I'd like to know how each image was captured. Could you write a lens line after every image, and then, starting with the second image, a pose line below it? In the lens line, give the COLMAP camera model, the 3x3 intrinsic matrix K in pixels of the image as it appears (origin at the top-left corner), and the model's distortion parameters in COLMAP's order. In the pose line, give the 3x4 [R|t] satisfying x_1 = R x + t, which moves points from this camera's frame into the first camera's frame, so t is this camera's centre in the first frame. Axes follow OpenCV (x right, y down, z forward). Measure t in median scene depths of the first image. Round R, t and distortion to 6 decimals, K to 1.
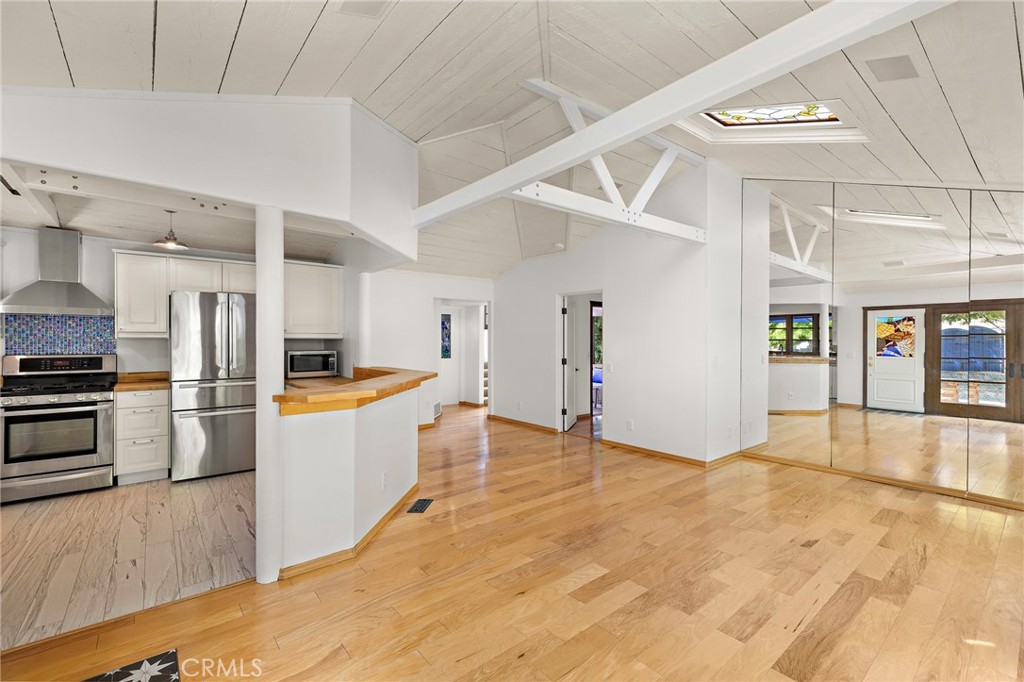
lens RADIAL K [[437.6, 0, 519.5], [0, 437.6, 340.5], [0, 0, 1]] dist [0.001536, -0.001119]
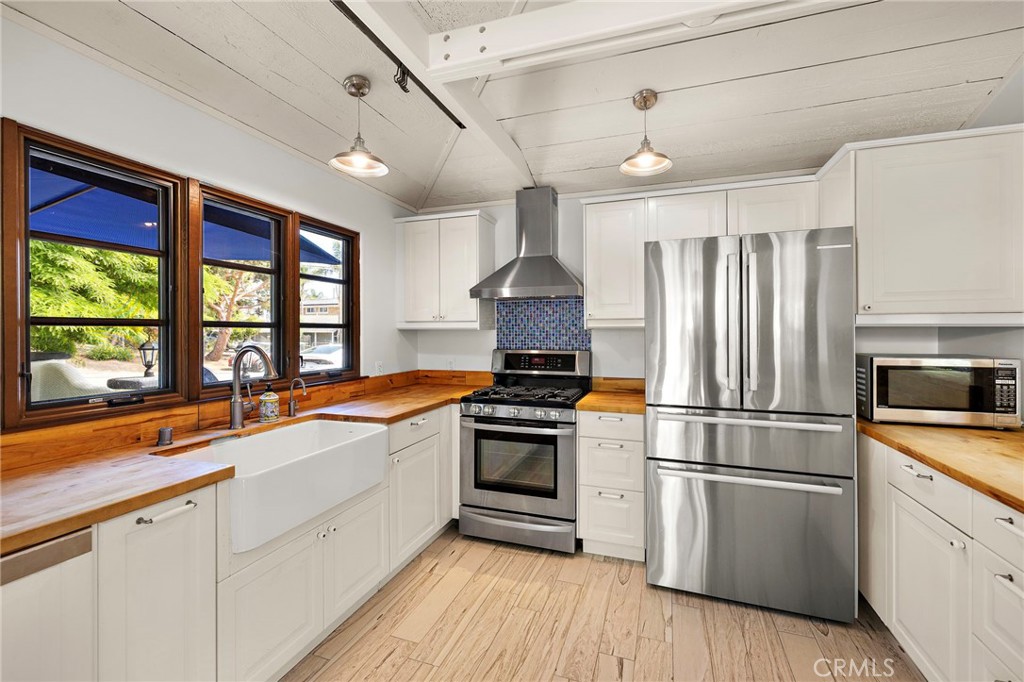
lens RADIAL K [[437.6, 0, 510.1], [0, 437.6, 330.6], [0, 0, 1]] dist [0.001536, -0.001119]
pose [[0.501431, -0.003134, -0.865192, -0.406008], [0.003953, 0.999991, -0.001331, -0.001834], [0.865189, -0.002752, 0.501439, 0.583966]]
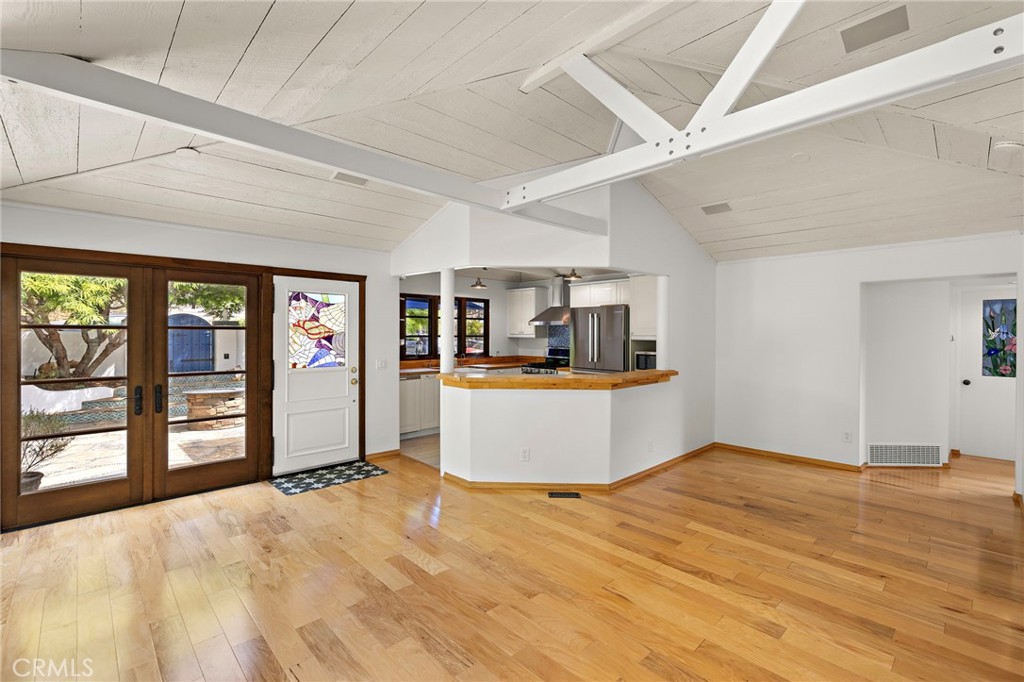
lens RADIAL K [[456.9, 0, 512.1], [0, 456.9, 336.3], [0, 0, 1]] dist [-0.007494, 0.001024]
pose [[0.069006, 0.008513, -0.997580, 0.809417], [-0.005722, 0.999951, 0.008138, -0.028351], [0.997600, 0.005147, 0.069052, 0.699900]]
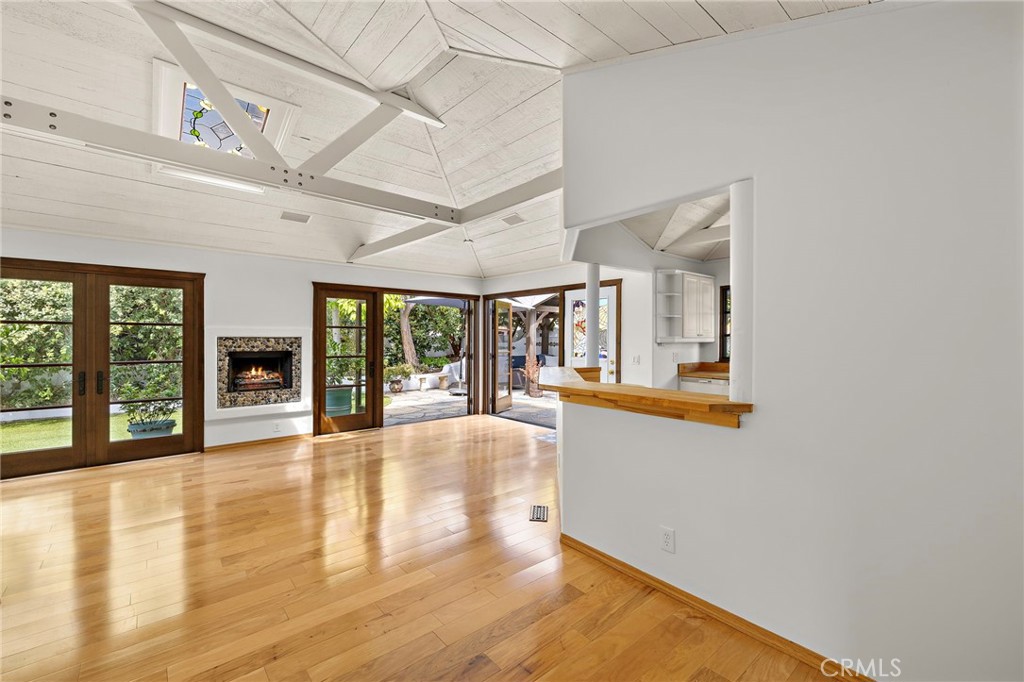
lens RADIAL K [[437.6, 0, 511.8], [0, 437.6, 334.6], [0, 0, 1]] dist [0.001536, -0.001119]
pose [[-0.999993, -0.002906, -0.002221, -0.154226], [-0.002893, 0.999978, -0.005886, -0.001982], [0.002238, -0.005879, -0.999980, 1.734488]]
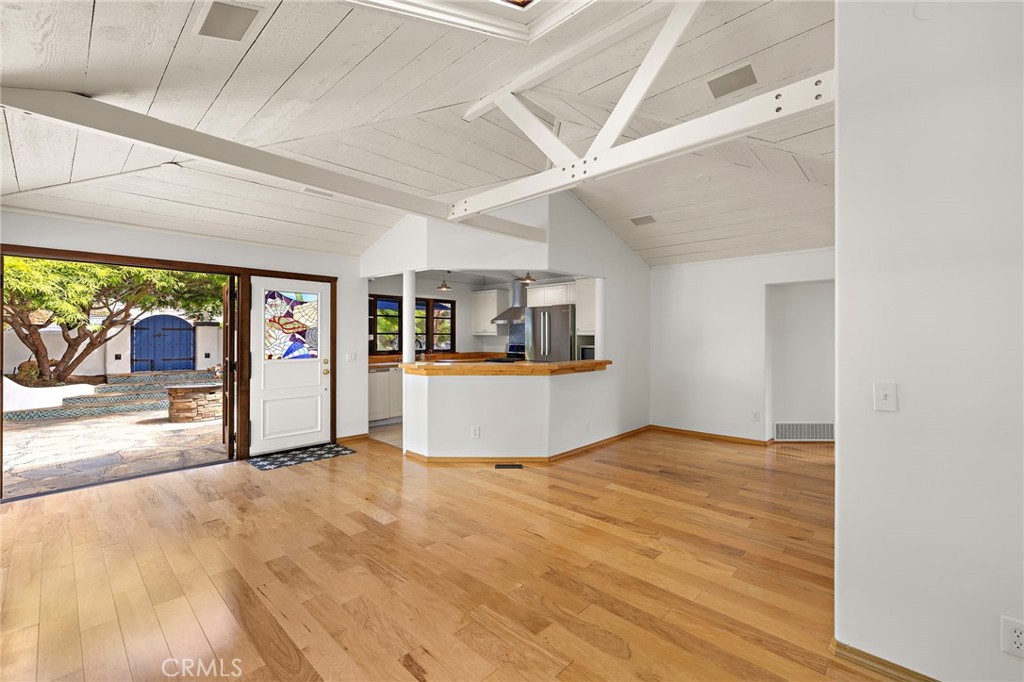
lens RADIAL K [[437.6, 0, 514.1], [0, 437.6, 336.8], [0, 0, 1]] dist [0.001536, -0.001119]
pose [[0.119027, 0.001303, -0.992890, 0.928159], [-0.003122, 0.999995, 0.000938, -0.002056], [0.992886, 0.002988, 0.119031, 0.766418]]
